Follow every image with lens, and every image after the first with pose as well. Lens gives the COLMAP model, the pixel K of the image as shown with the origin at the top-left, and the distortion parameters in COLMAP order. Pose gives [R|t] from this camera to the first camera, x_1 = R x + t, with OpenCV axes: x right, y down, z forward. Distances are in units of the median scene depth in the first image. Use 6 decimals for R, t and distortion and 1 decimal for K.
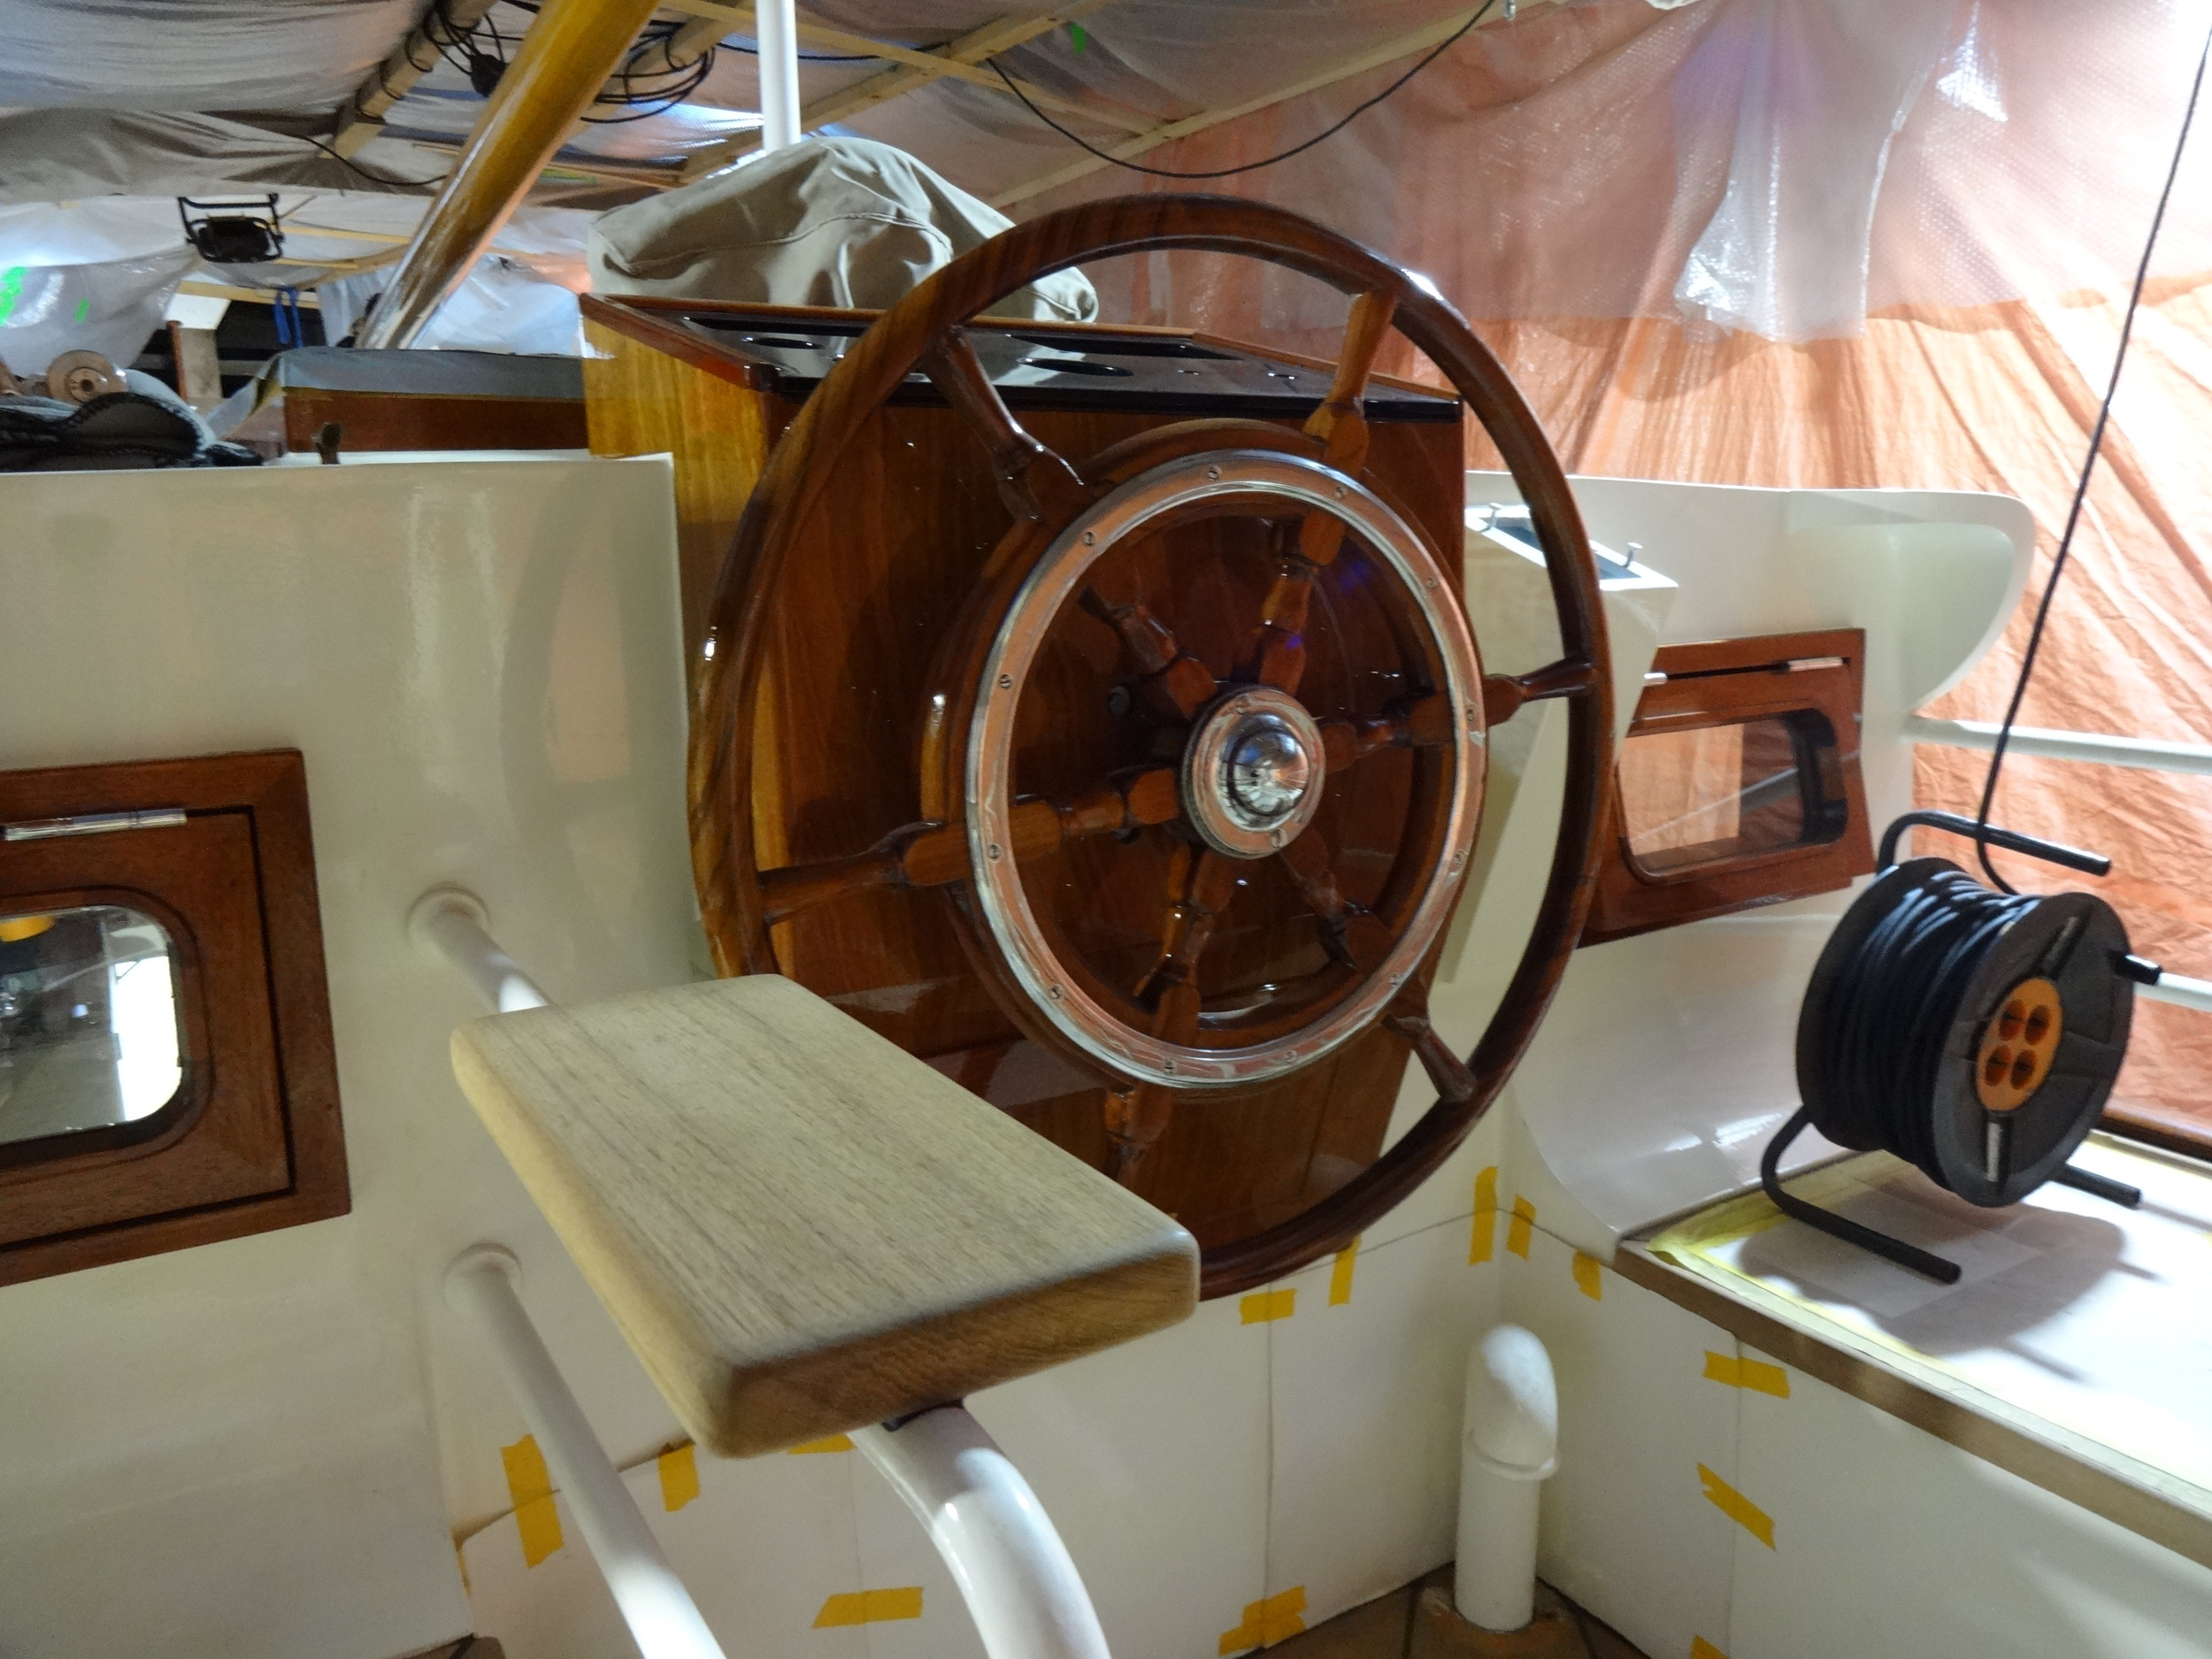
lens RADIAL K [[1597.3, 0, 1111.9], [0, 1597.3, 830.1], [0, 0, 1]] dist [-0.018114, 0.003174]
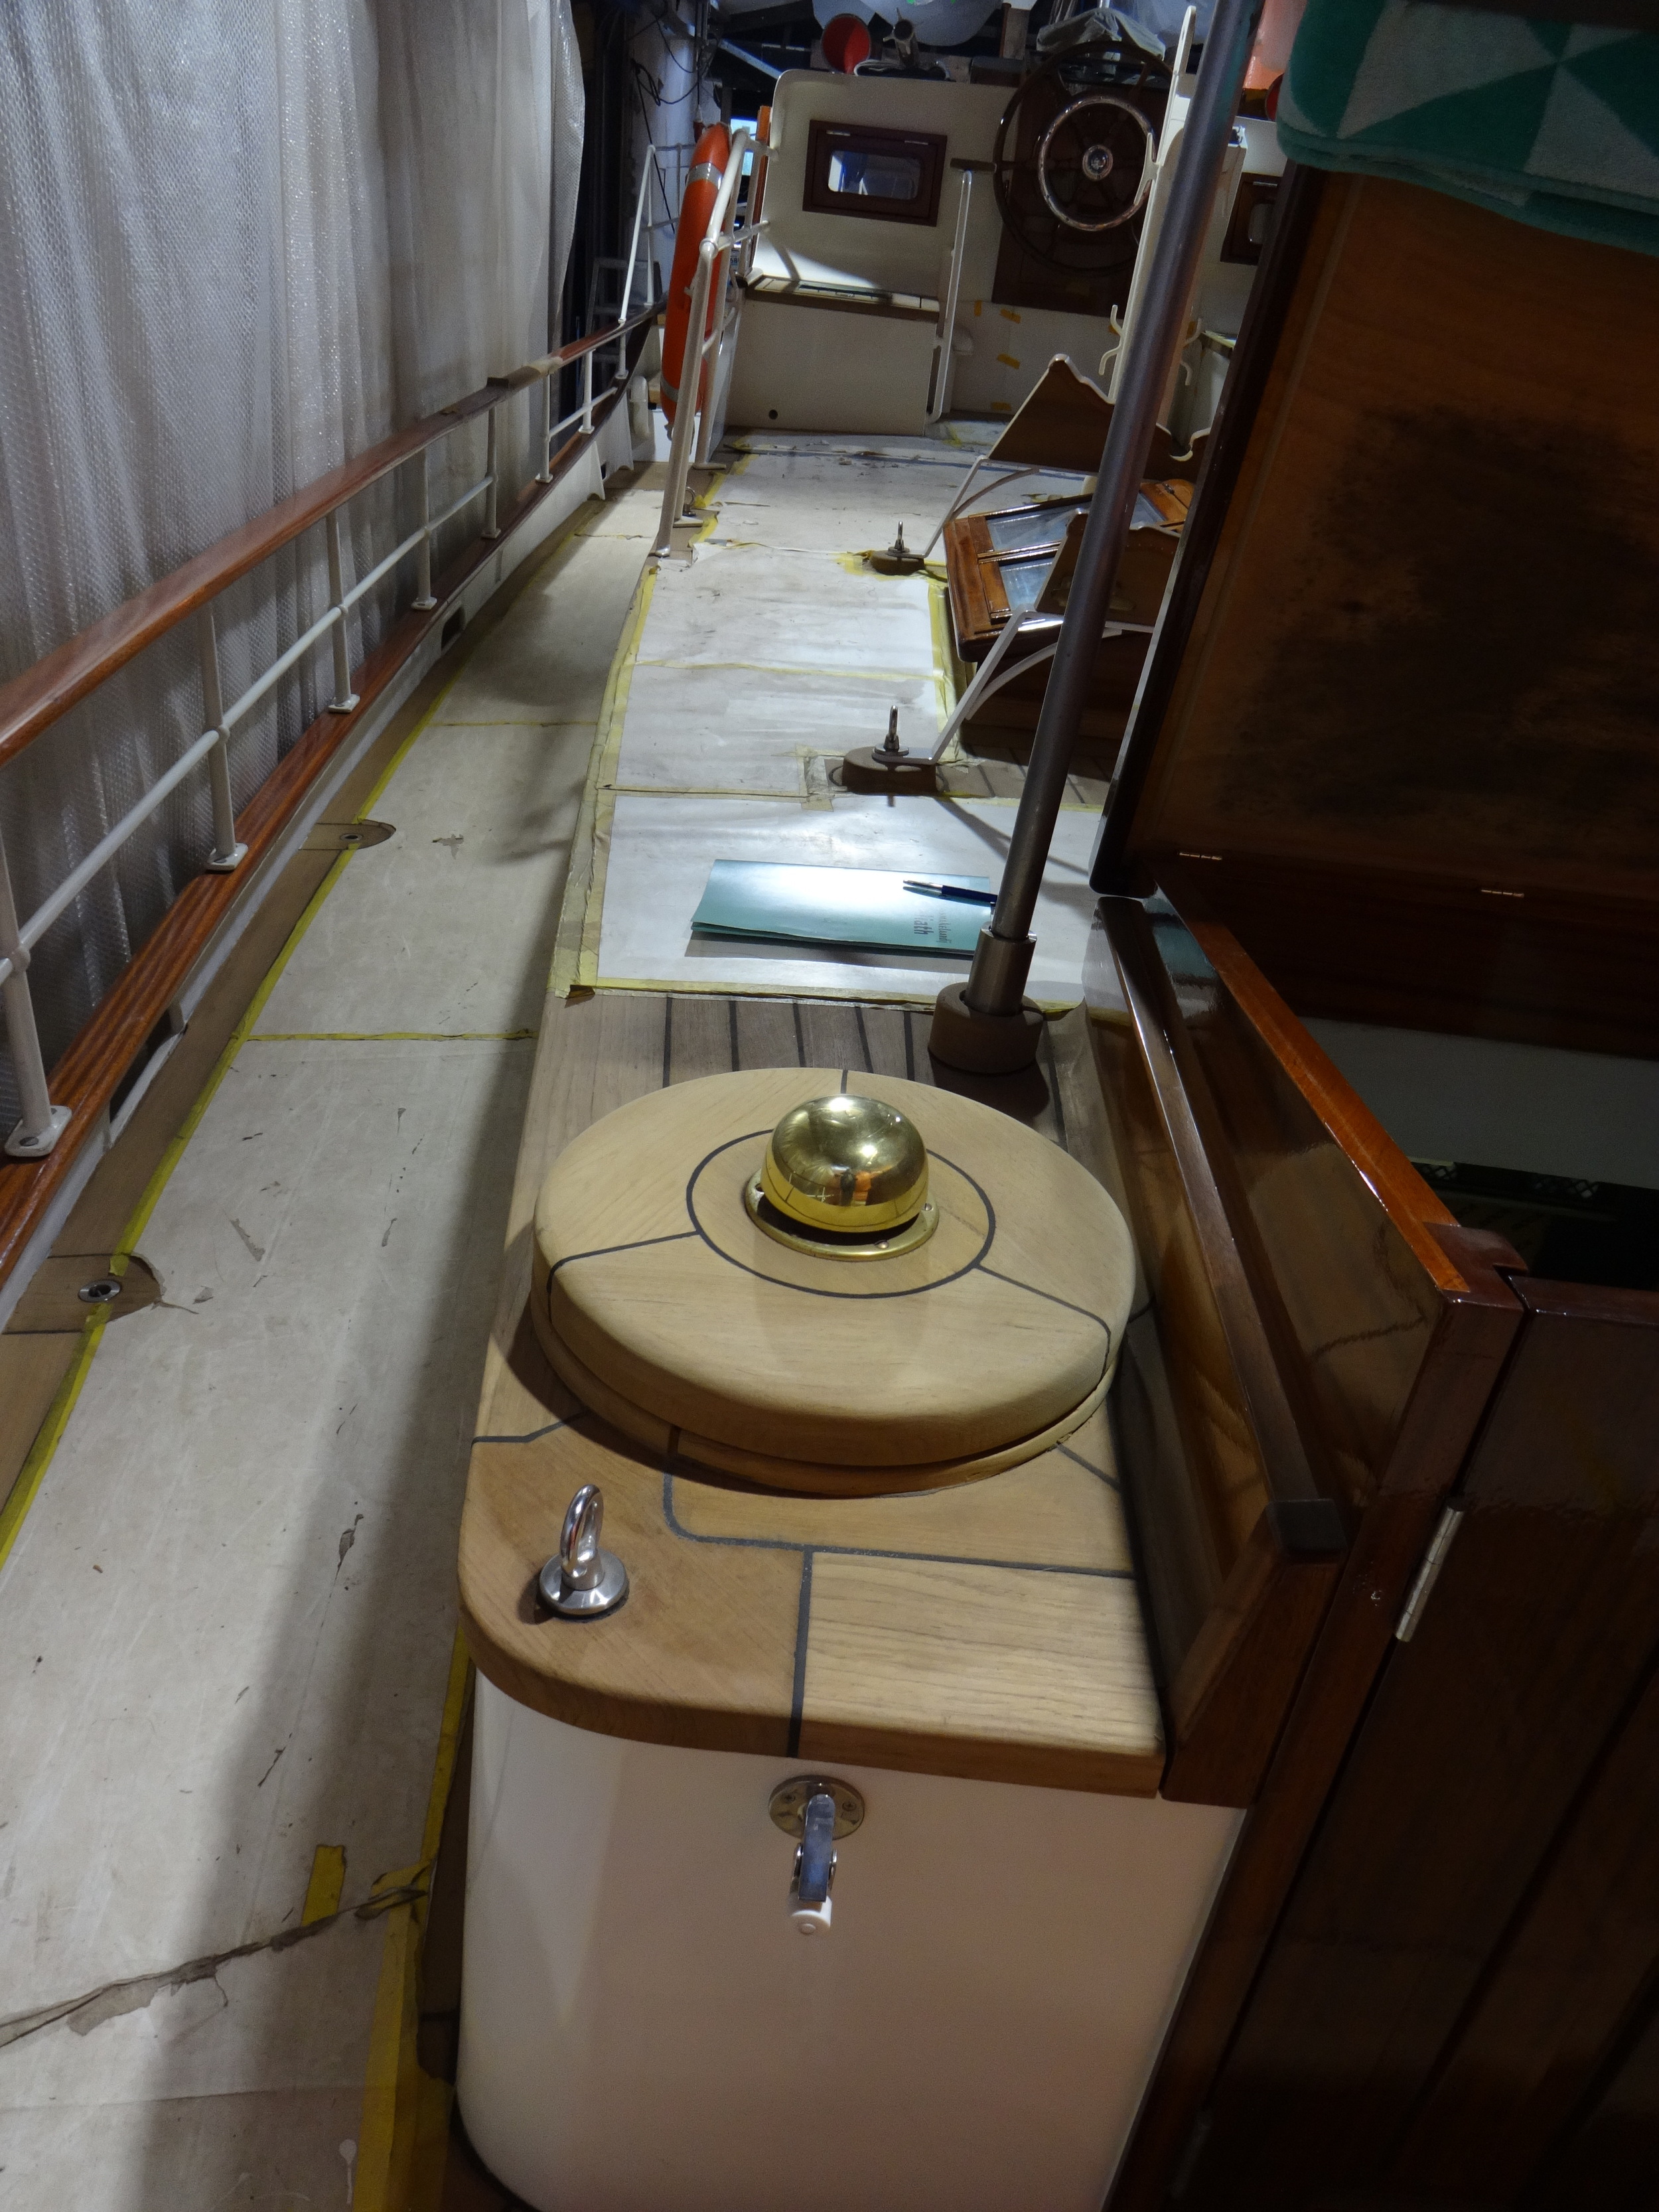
lens RADIAL K [[1597.2, 0, 823.4], [0, 1597.2, 1108.8], [0, 0, 1]] dist [-0.018114, 0.003174]
pose [[0.801829, 0.380470, -0.460774, 3.042709], [-0.220472, 0.905063, 0.363667, 1.116011], [0.555394, -0.190010, 0.809589, -4.474476]]
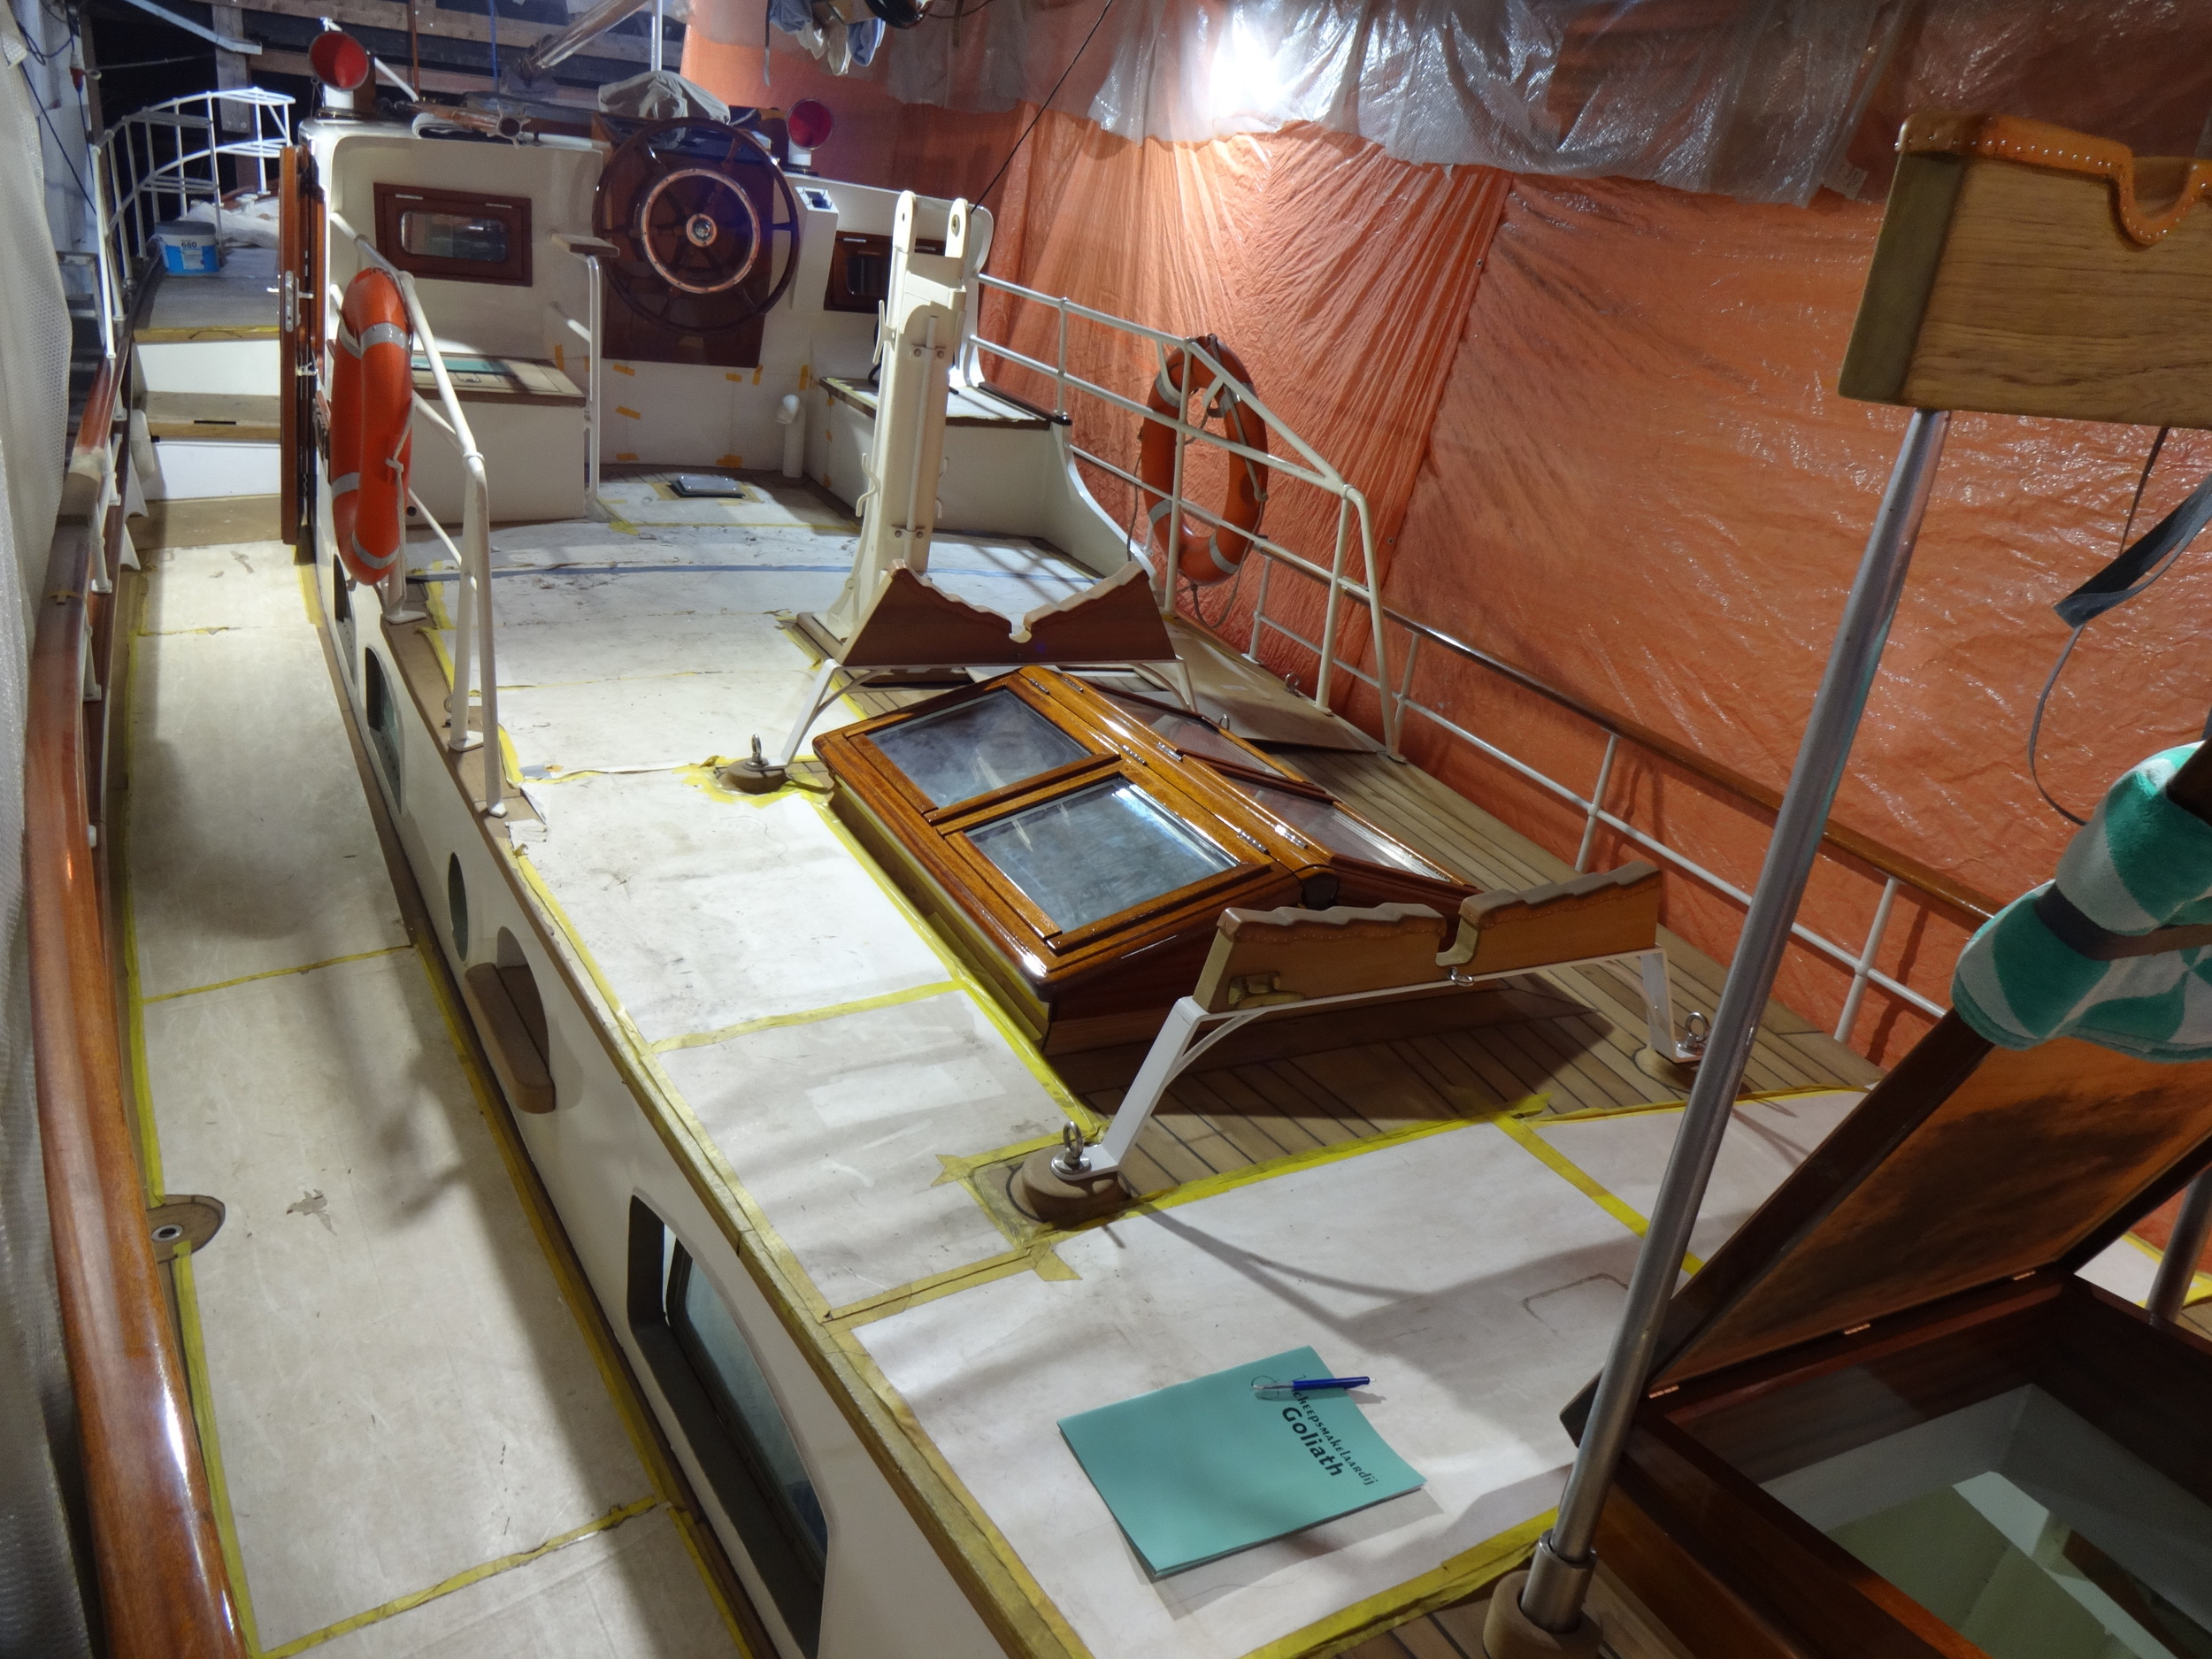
lens RADIAL K [[1597.3, 0, 1101.6], [0, 1597.3, 828.1], [0, 0, 1]] dist [-0.018114, 0.003174]
pose [[0.983844, 0.170328, -0.055136, 2.060731], [-0.156136, 0.967016, 0.201252, 0.624452], [0.087596, -0.189392, 0.977987, -4.516275]]
